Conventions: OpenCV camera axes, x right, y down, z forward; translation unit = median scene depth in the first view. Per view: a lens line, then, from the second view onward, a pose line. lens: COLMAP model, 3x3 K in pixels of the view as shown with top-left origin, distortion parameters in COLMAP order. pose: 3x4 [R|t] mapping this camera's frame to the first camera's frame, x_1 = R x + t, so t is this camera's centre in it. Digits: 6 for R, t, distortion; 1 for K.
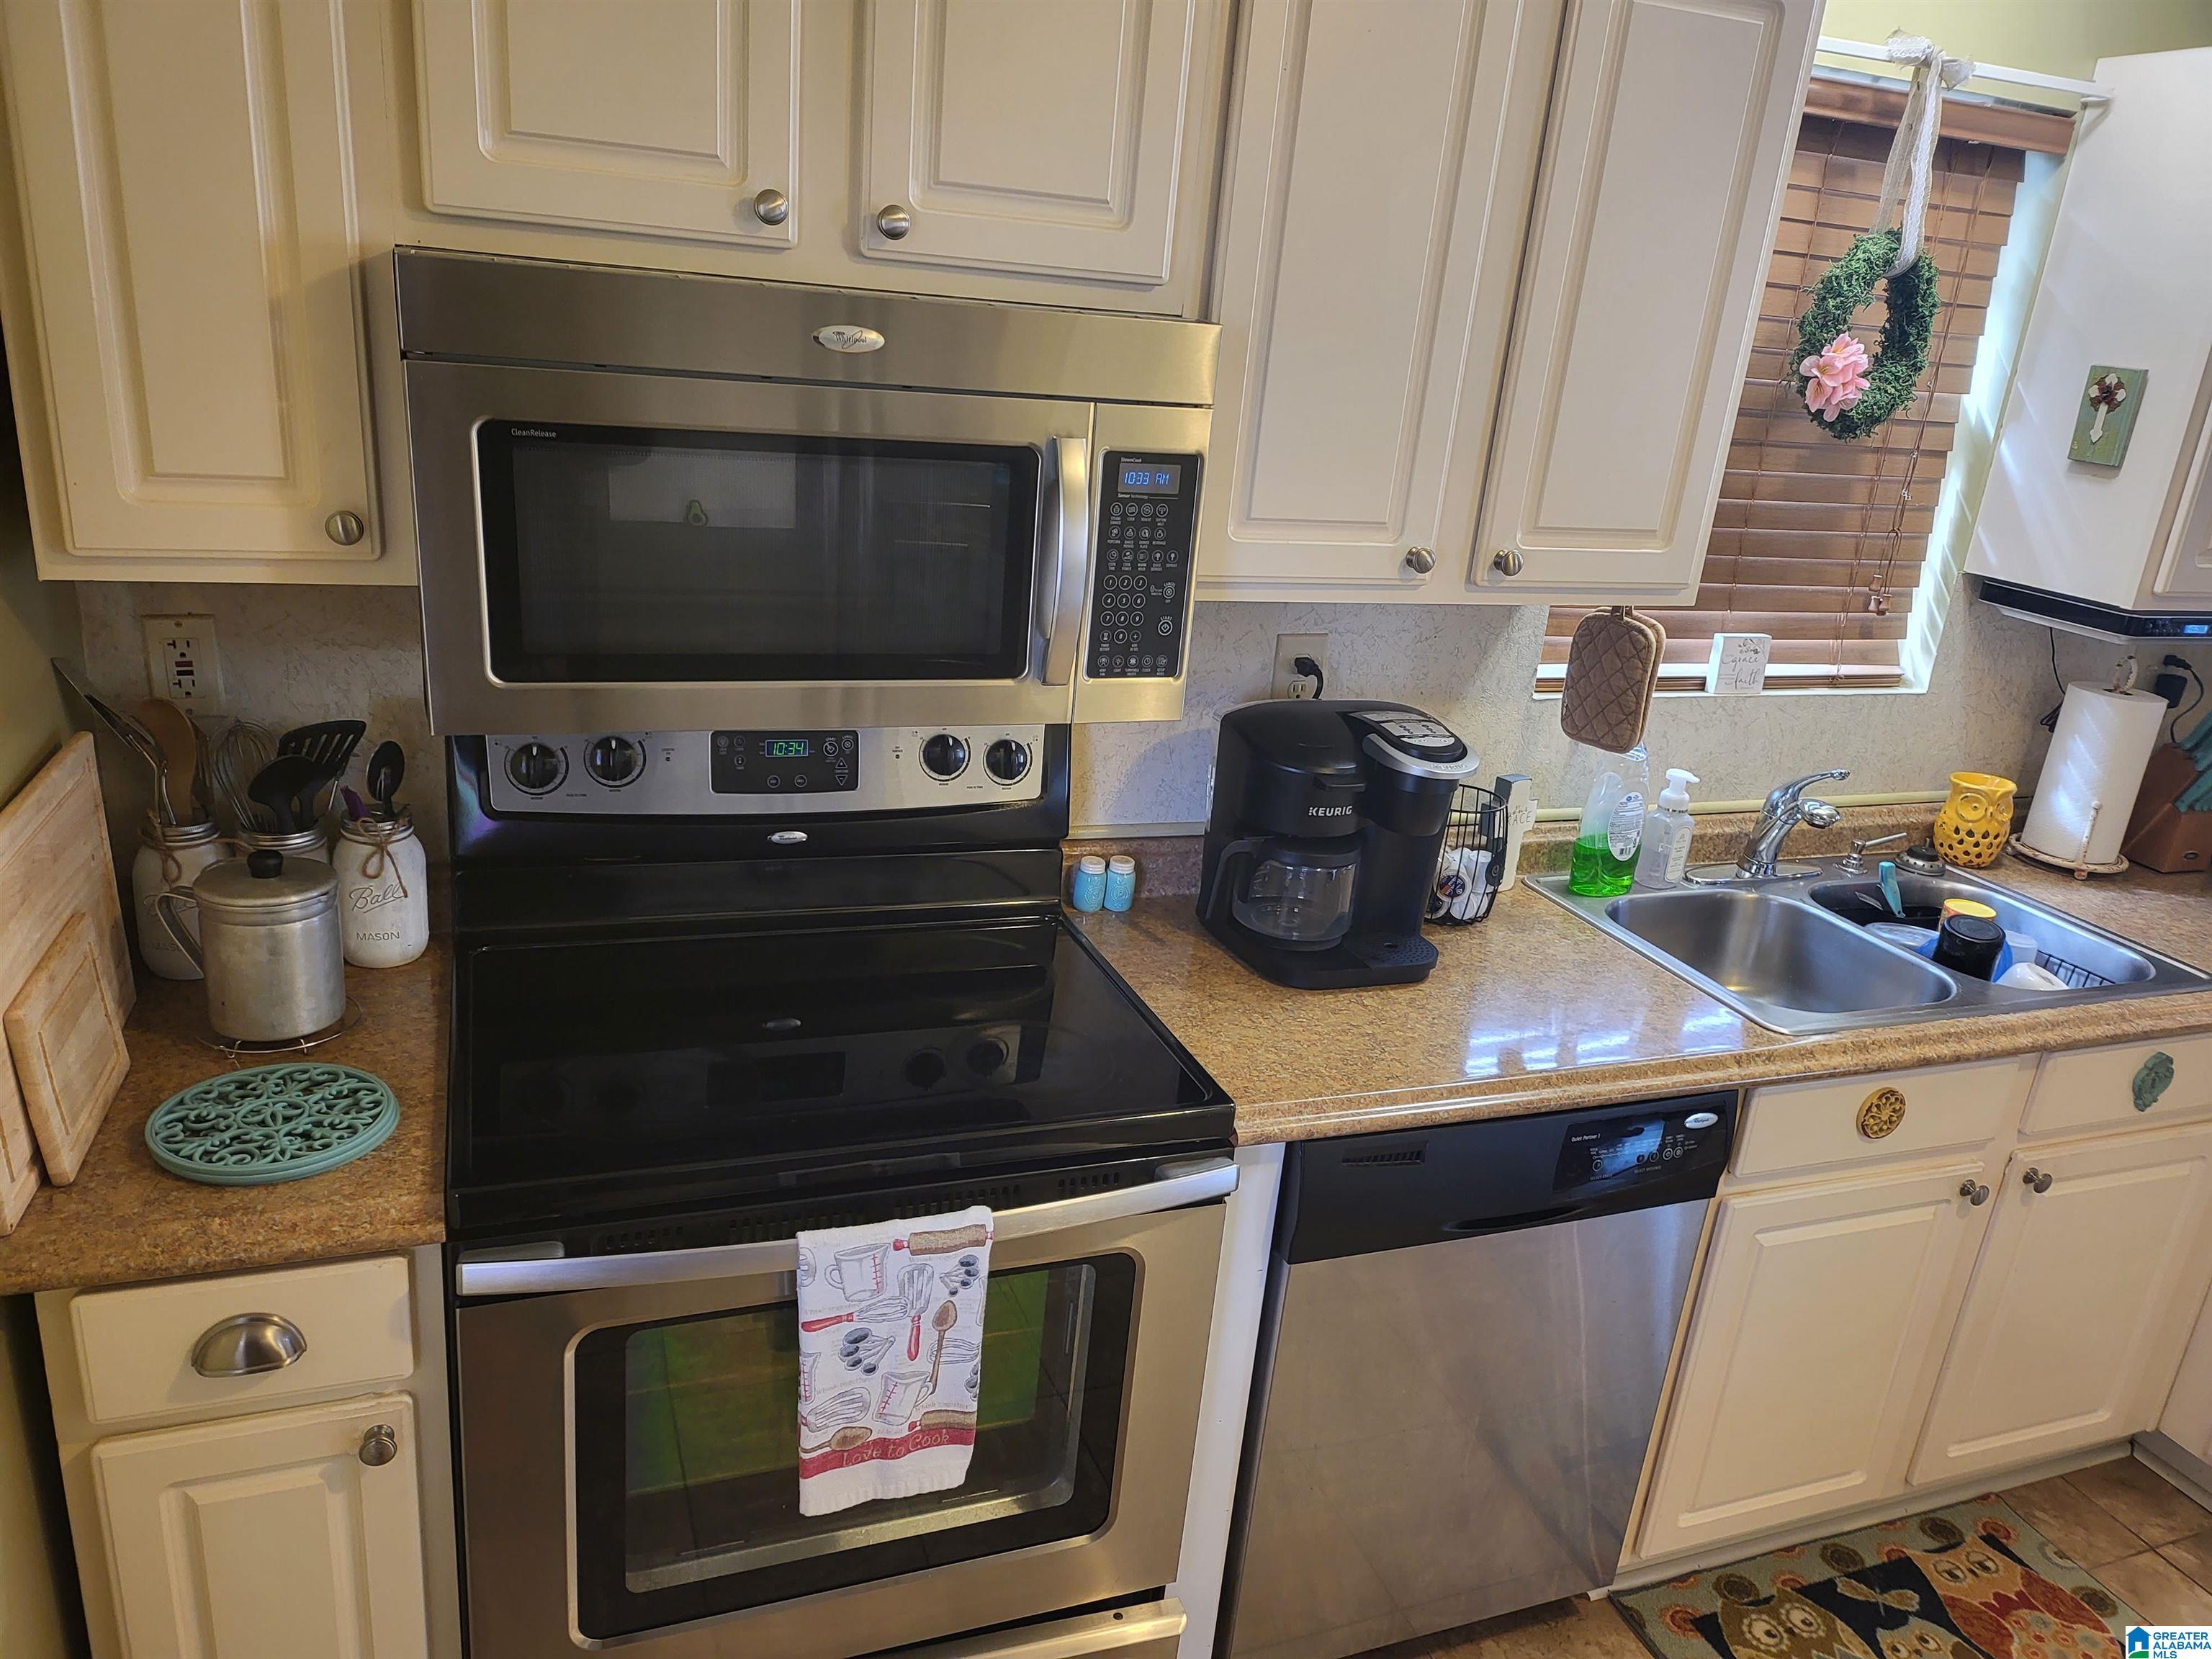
lens RADIAL K [[1544.1, 0, 1109.8], [0, 1544.1, 851.7], [0, 0, 1]] dist [0.075160, -0.093706]
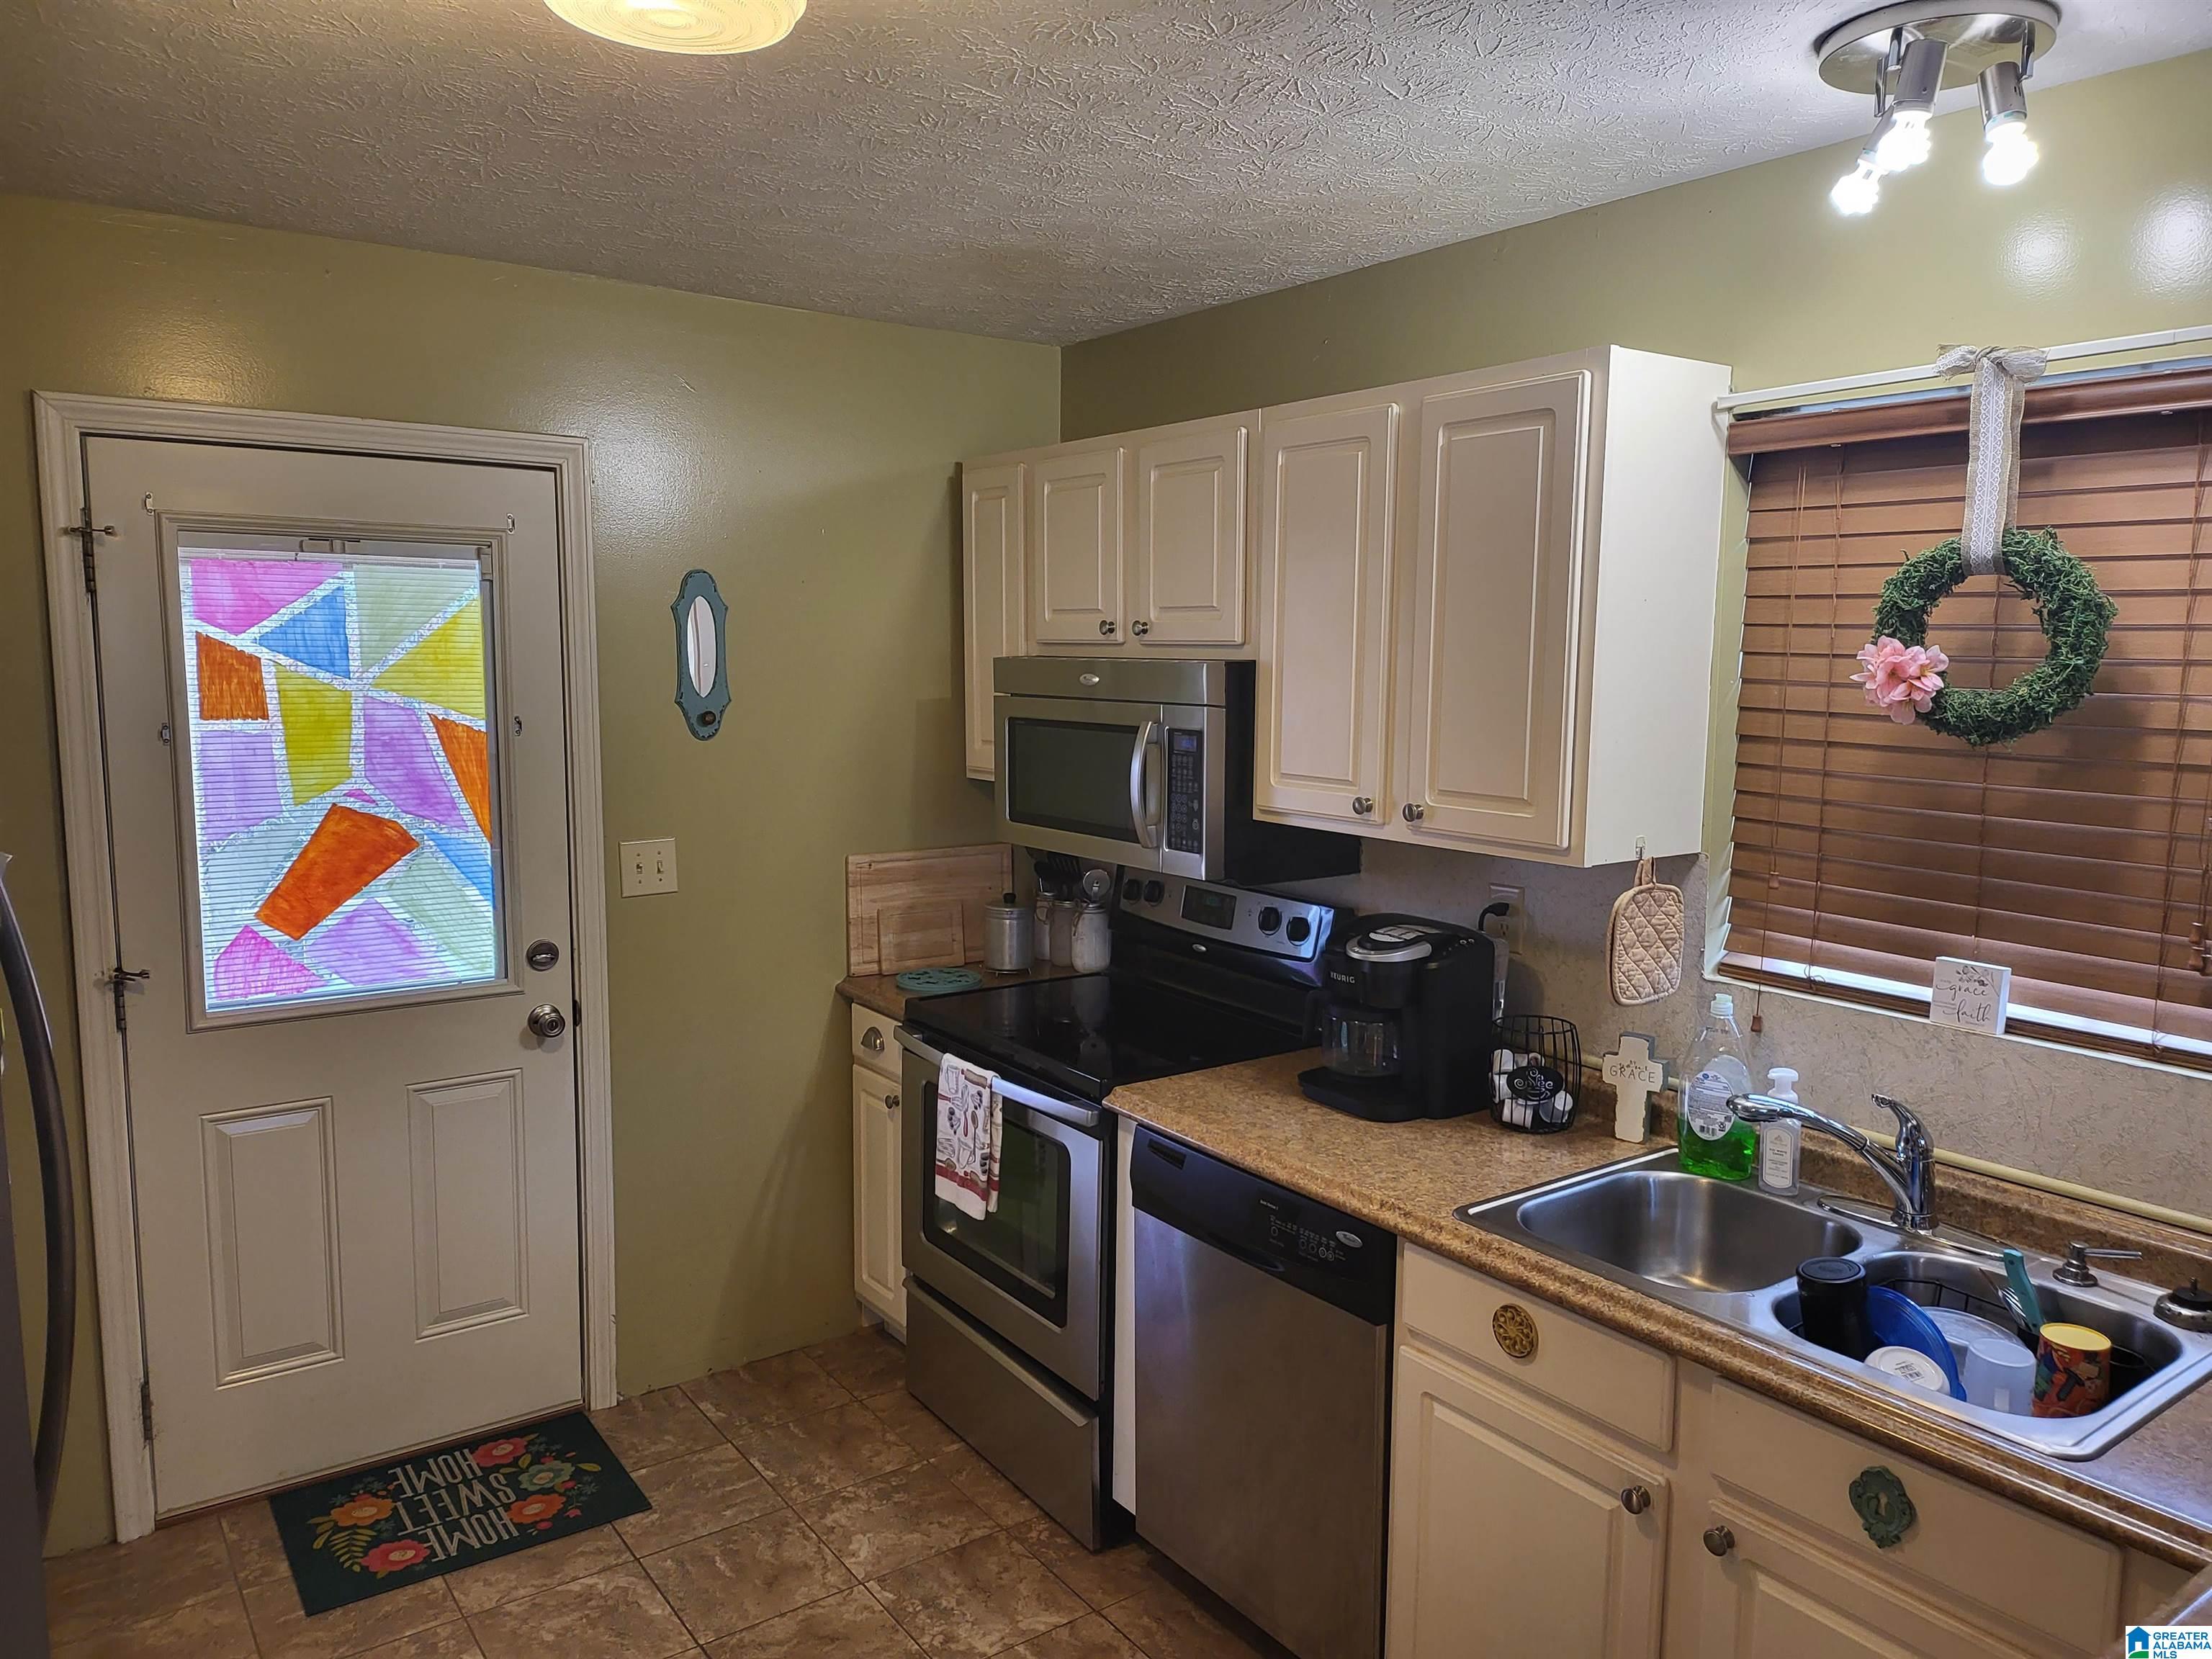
lens RADIAL K [[1544.1, 0, 1109.8], [0, 1544.1, 851.7], [0, 0, 1]] dist [0.075160, -0.093706]
pose [[0.263374, 0.048169, -0.963490, 1.499731], [-0.312810, 0.949053, -0.038061, -0.015181], [0.912570, 0.311413, 0.265024, 0.392717]]
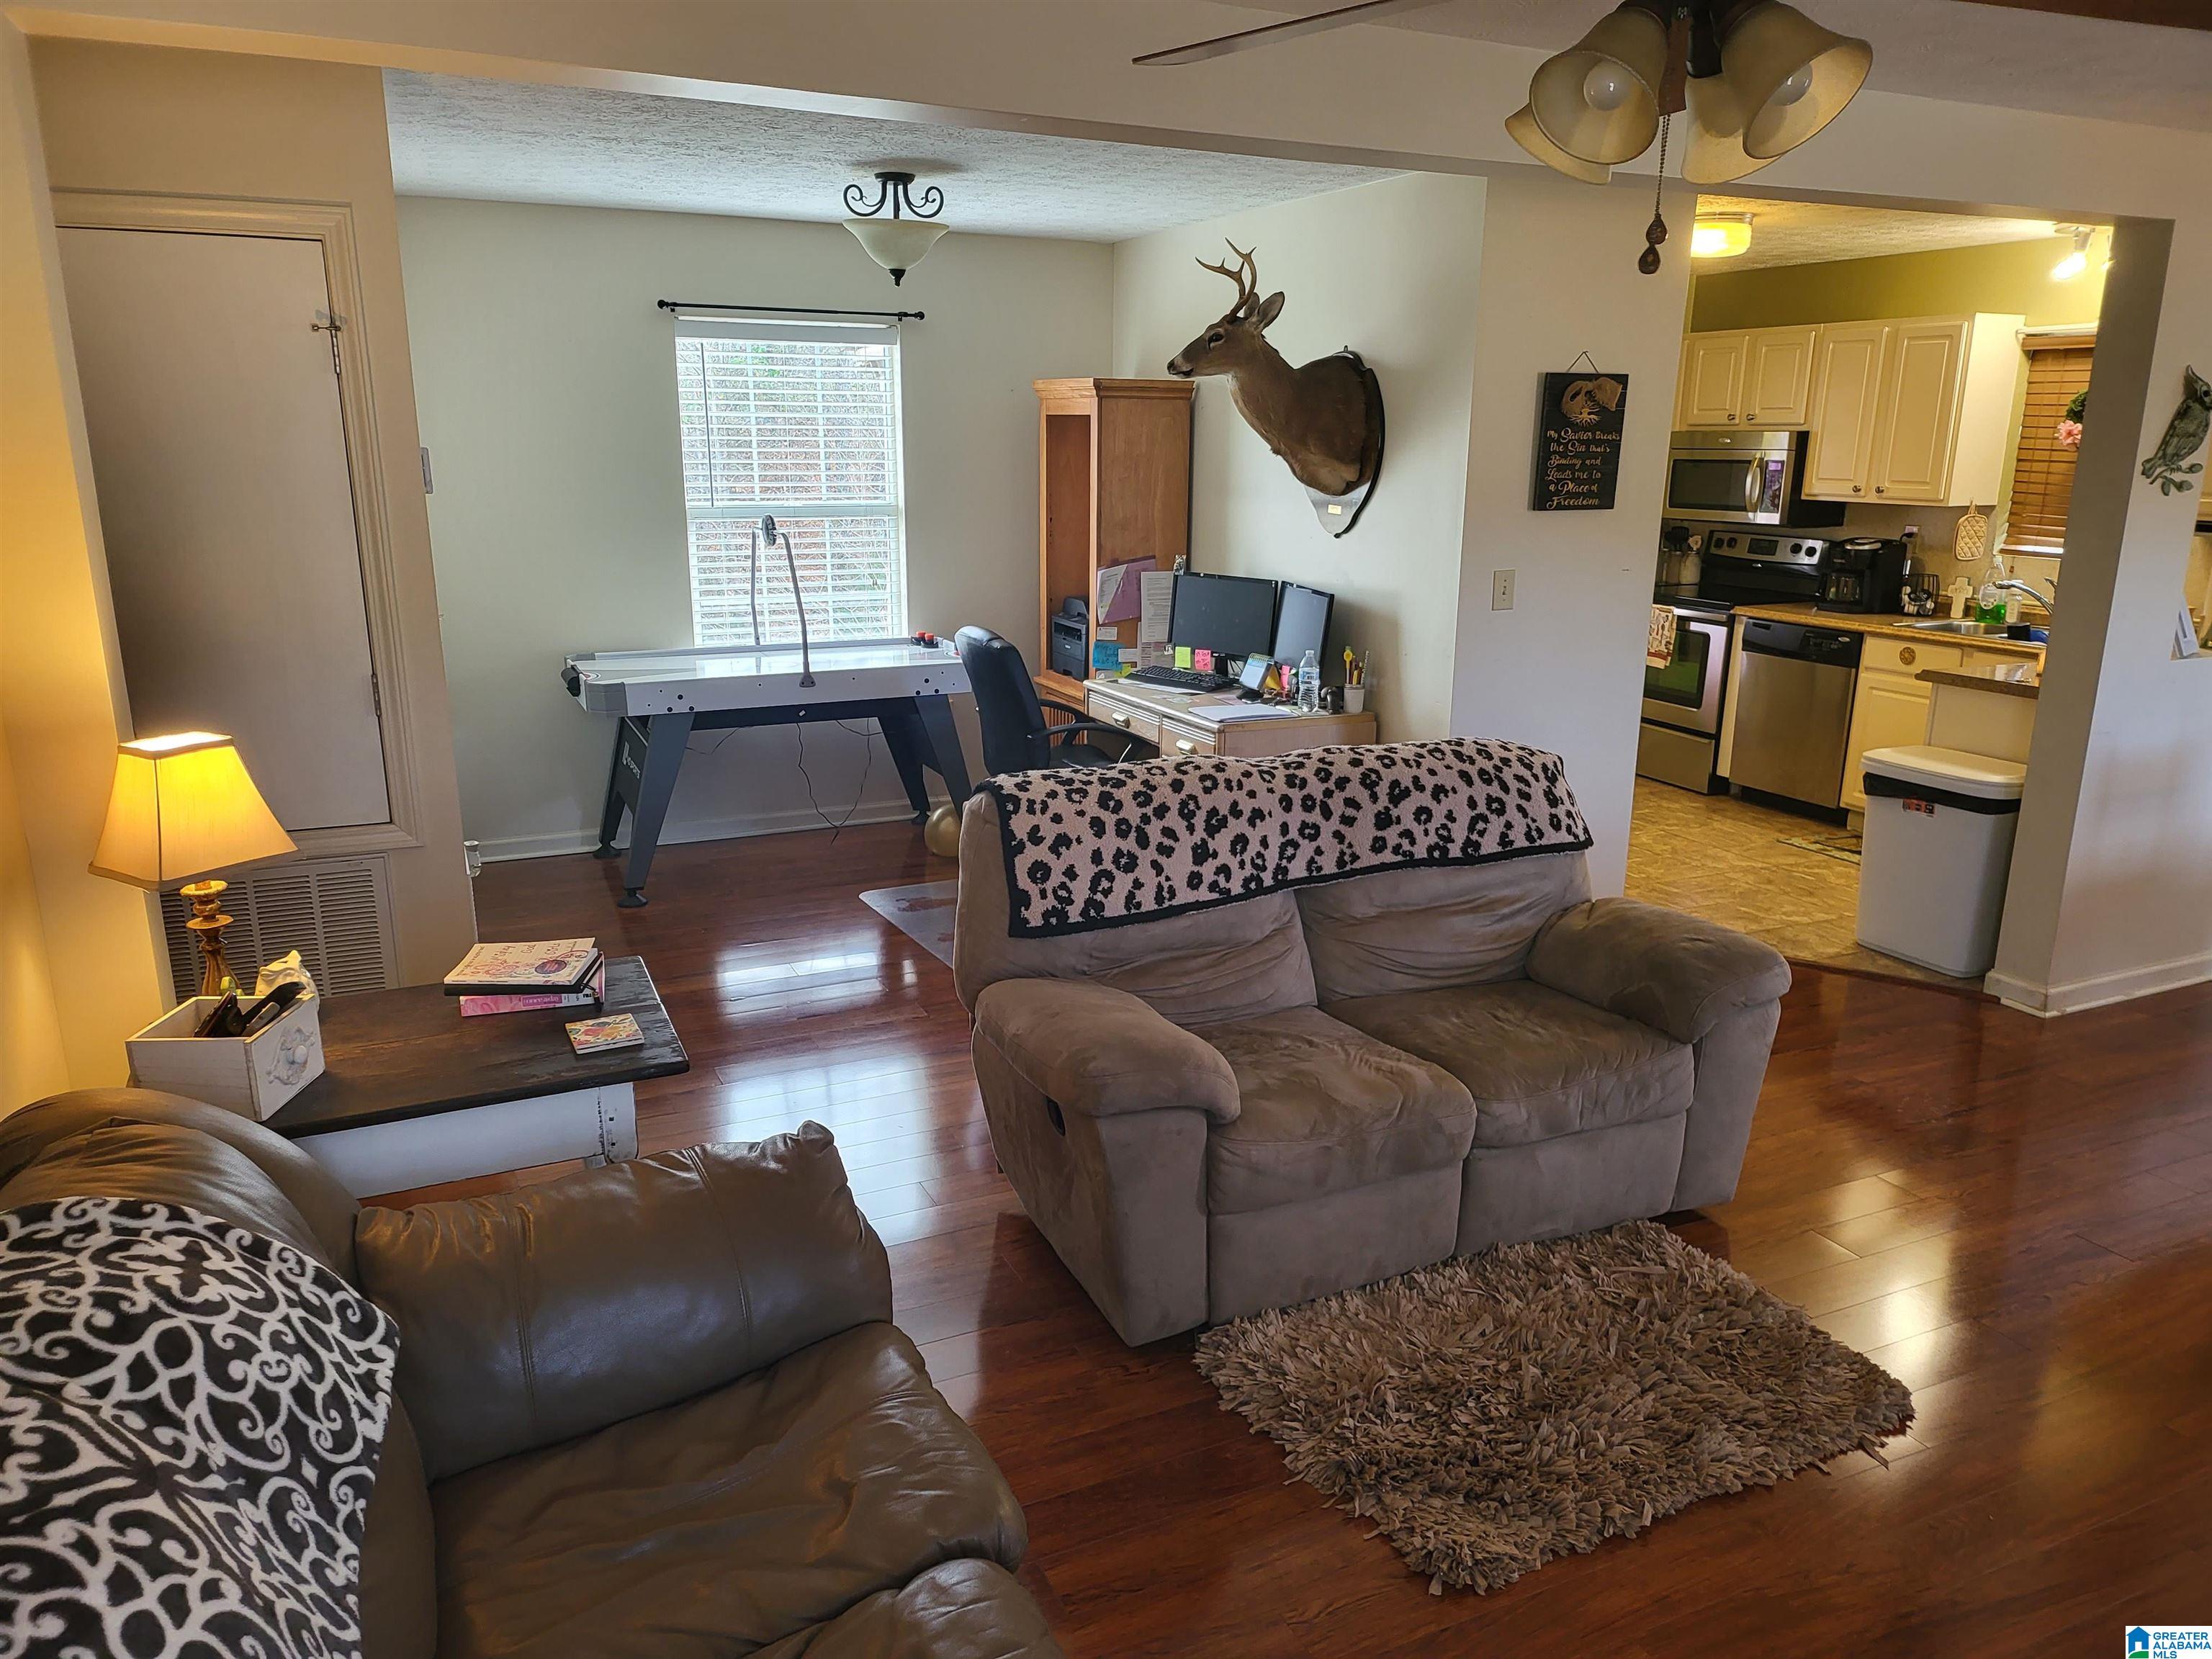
lens RADIAL K [[1544.1, 0, 1109.8], [0, 1544.1, 851.7], [0, 0, 1]] dist [0.075160, -0.093706]
pose [[0.072715, 0.181213, -0.980752, 3.794722], [-0.337361, 0.929859, 0.146797, 0.655768], [0.938563, 0.320193, 0.128749, -0.863825]]
